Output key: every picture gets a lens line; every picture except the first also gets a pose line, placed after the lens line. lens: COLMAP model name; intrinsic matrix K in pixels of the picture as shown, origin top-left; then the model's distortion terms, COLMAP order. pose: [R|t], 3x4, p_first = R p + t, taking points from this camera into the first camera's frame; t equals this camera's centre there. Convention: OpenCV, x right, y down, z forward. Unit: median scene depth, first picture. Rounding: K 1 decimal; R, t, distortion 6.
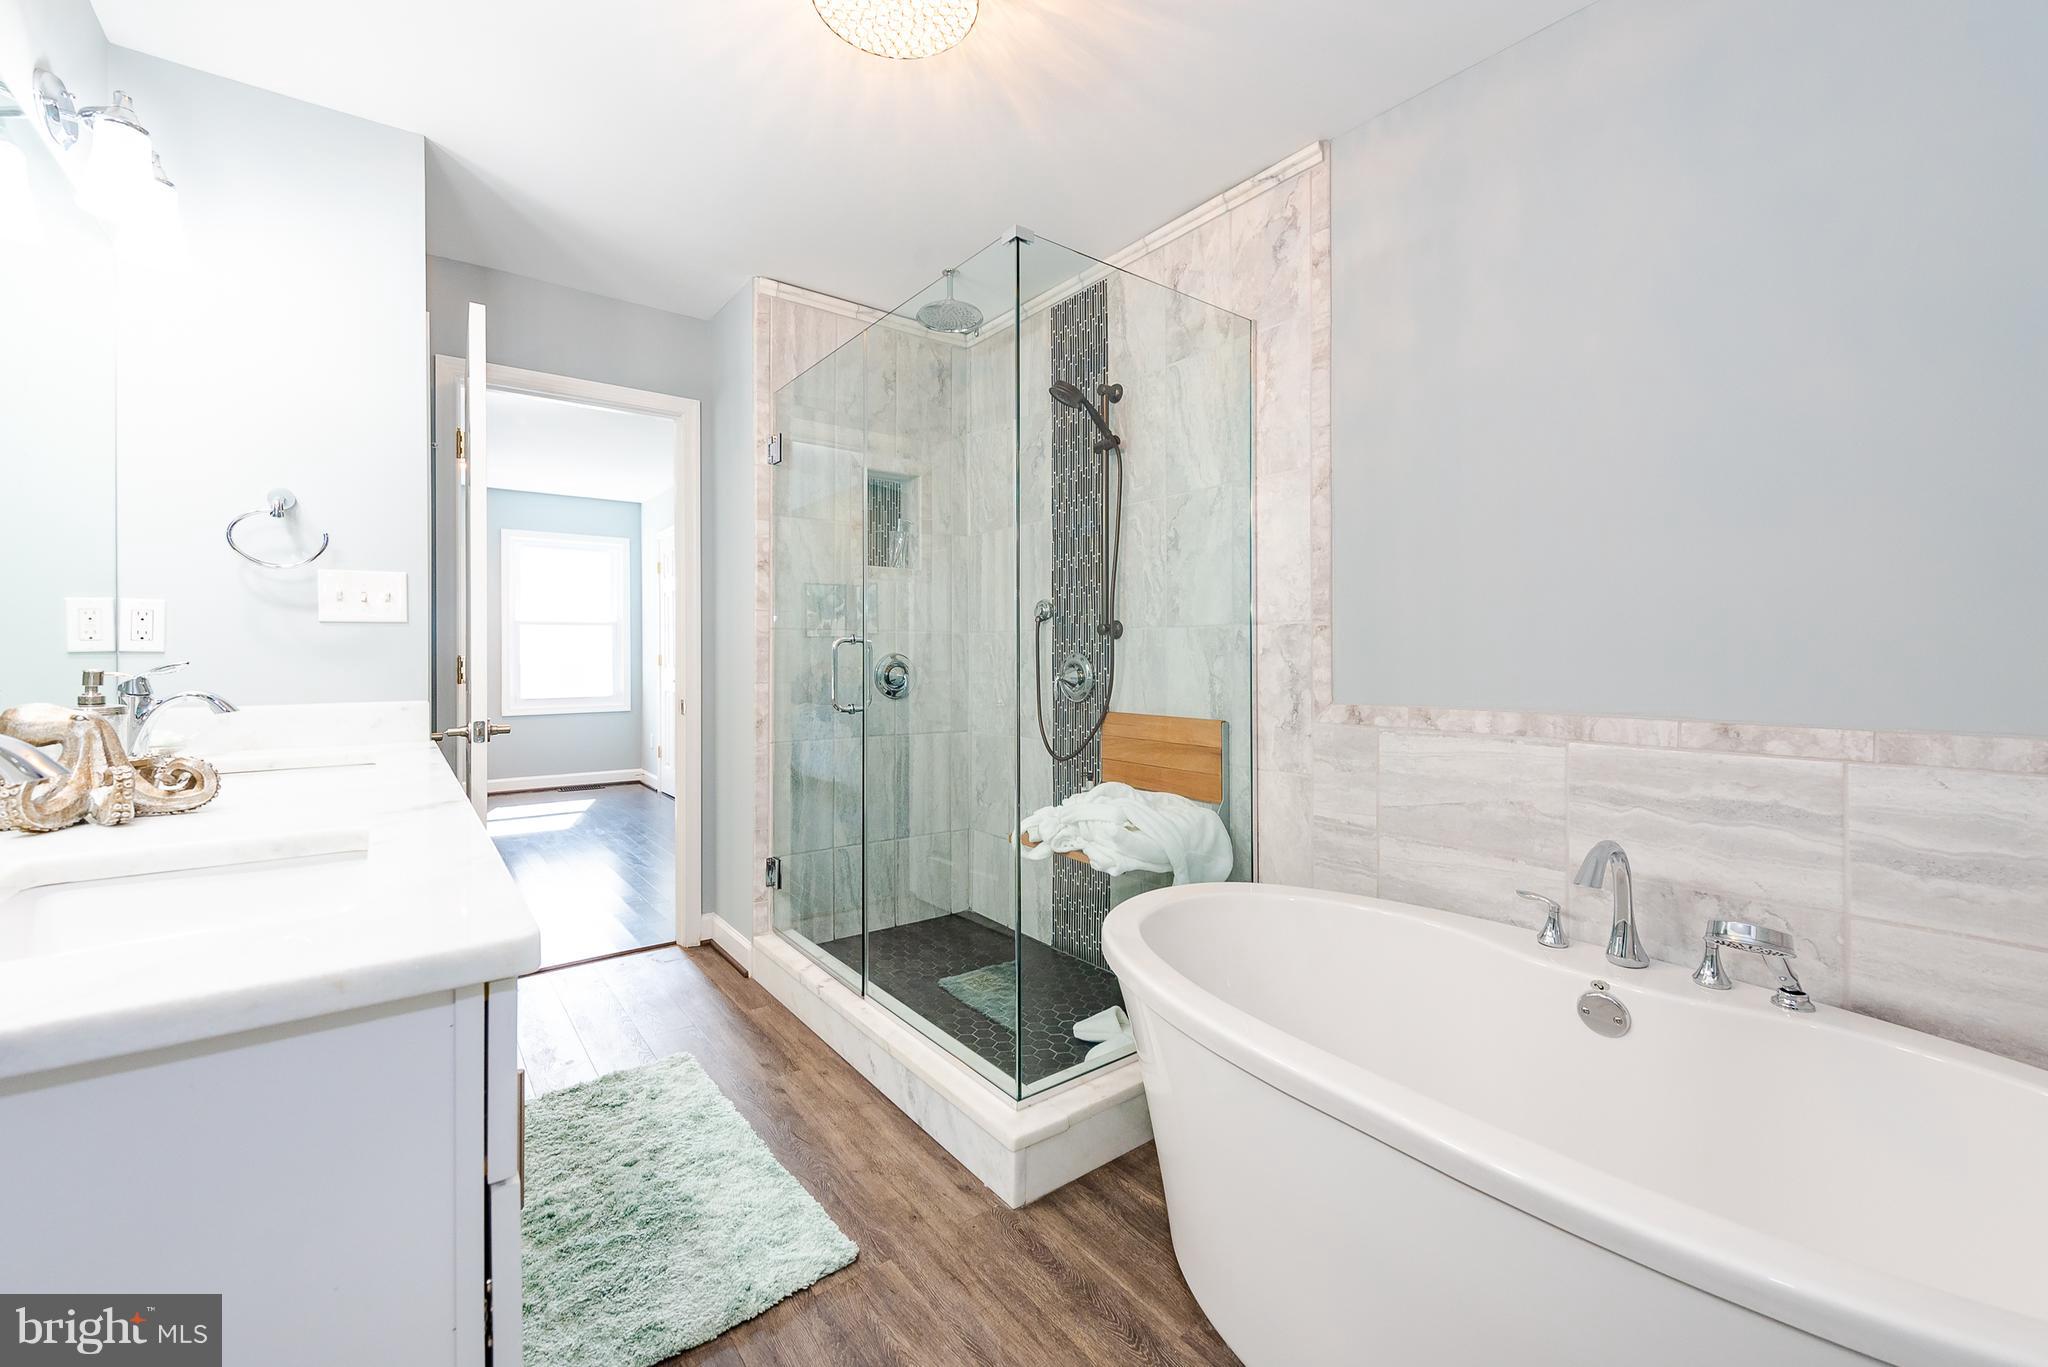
lens RADIAL K [[838.0, 0, 1017.7], [0, 838.0, 648.1], [0, 0, 1]] dist [0.008941, -0.004035]
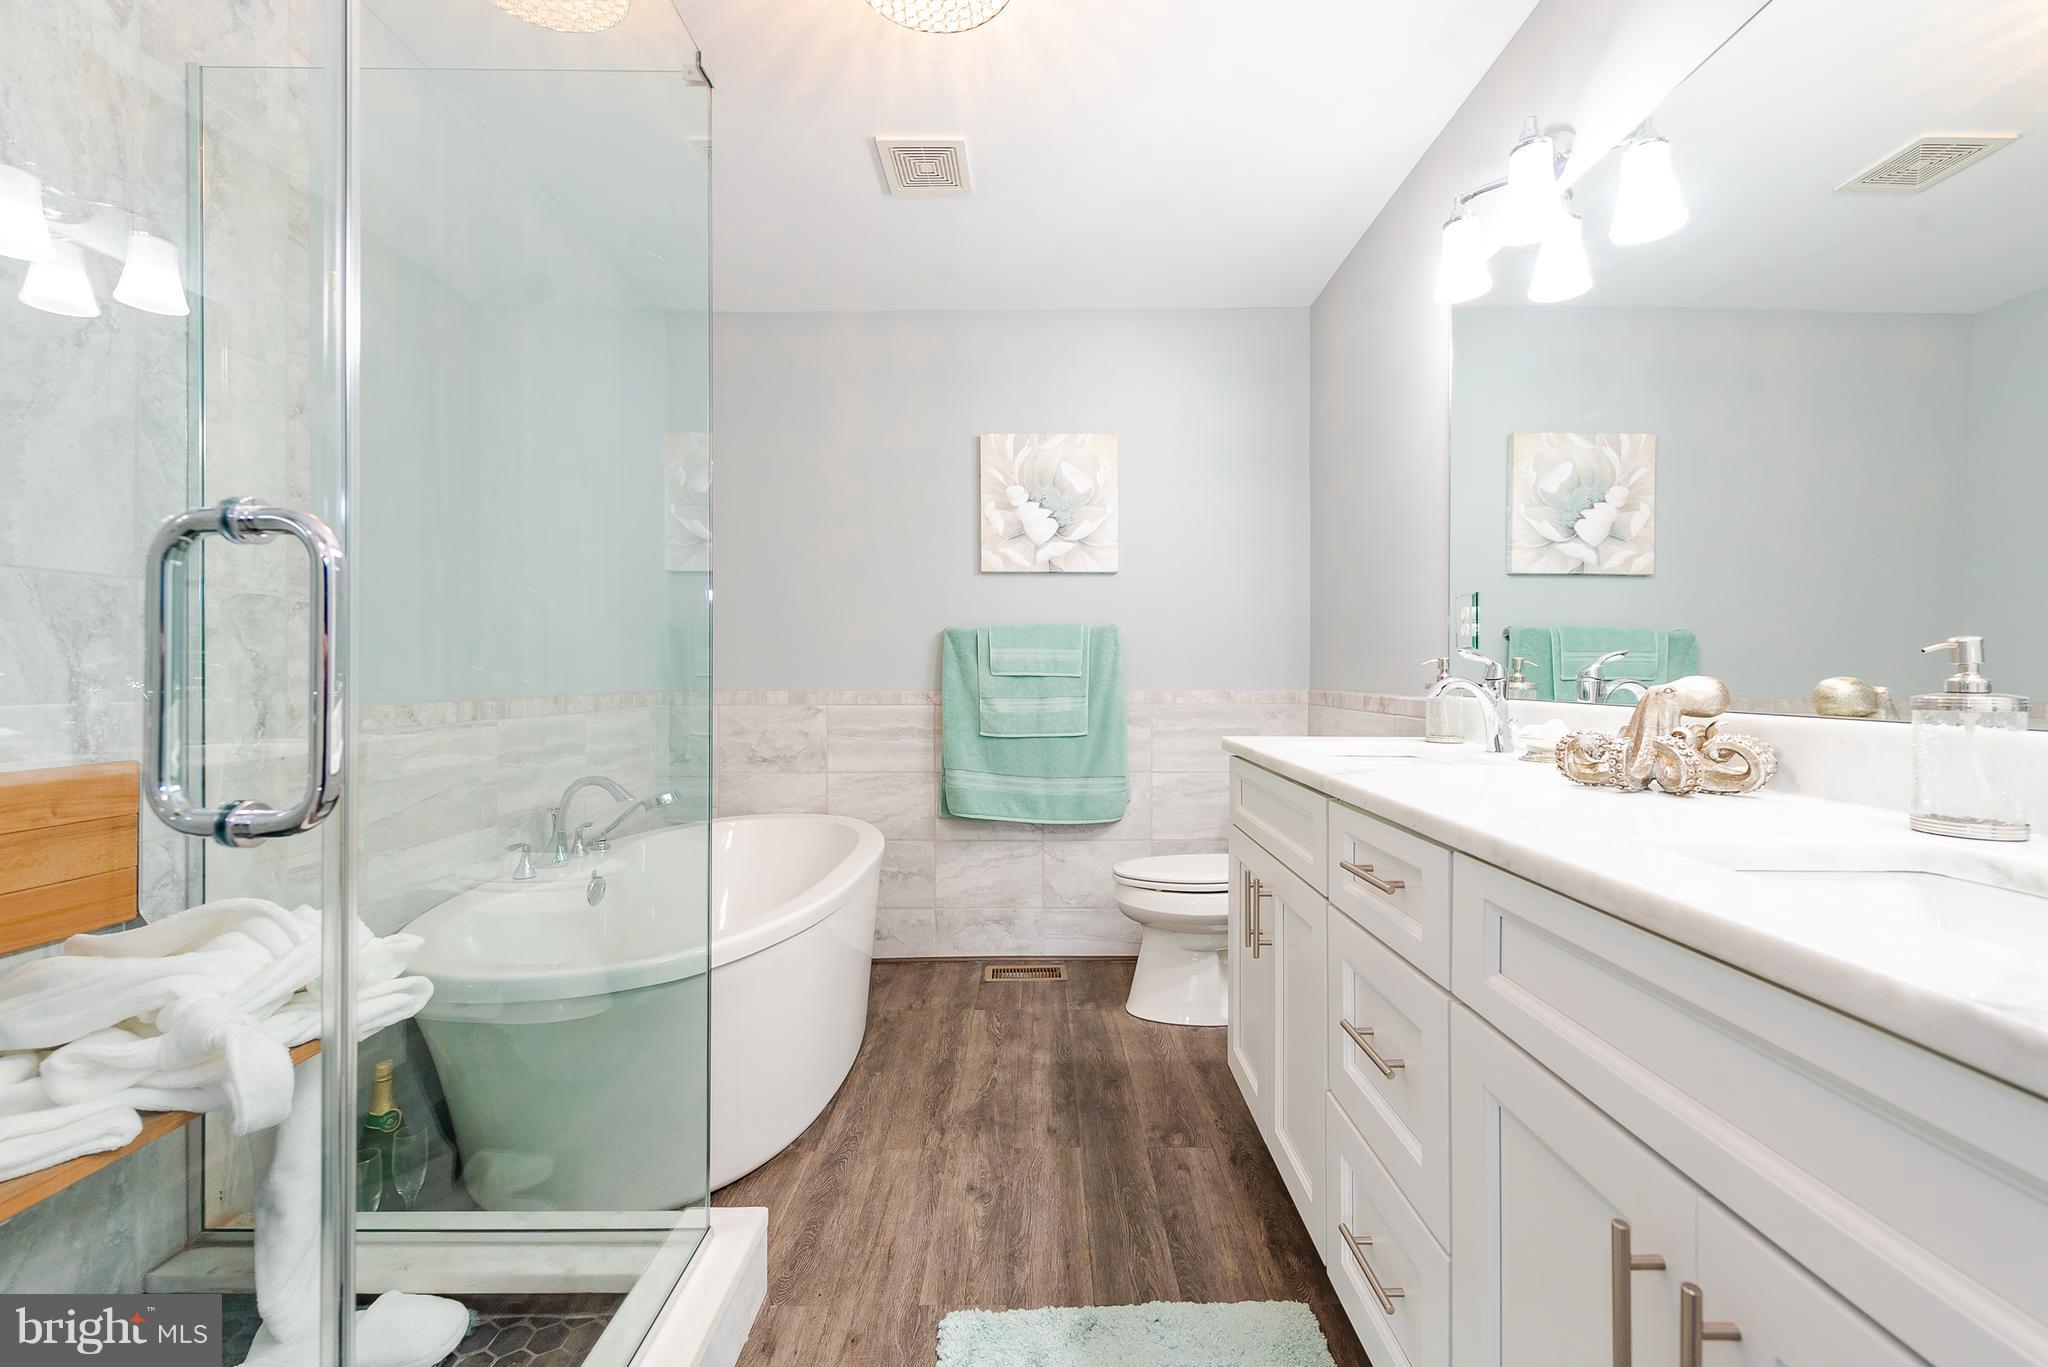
lens RADIAL K [[838.0, 0, 1026.4], [0, 838.0, 678.2], [0, 0, 1]] dist [0.008941, -0.004035]
pose [[-0.793843, -0.000509, 0.608123, -0.776315], [-0.001007, 0.999999, -0.000477, 0.051798], [-0.608122, -0.000991, -0.793843, 1.614600]]
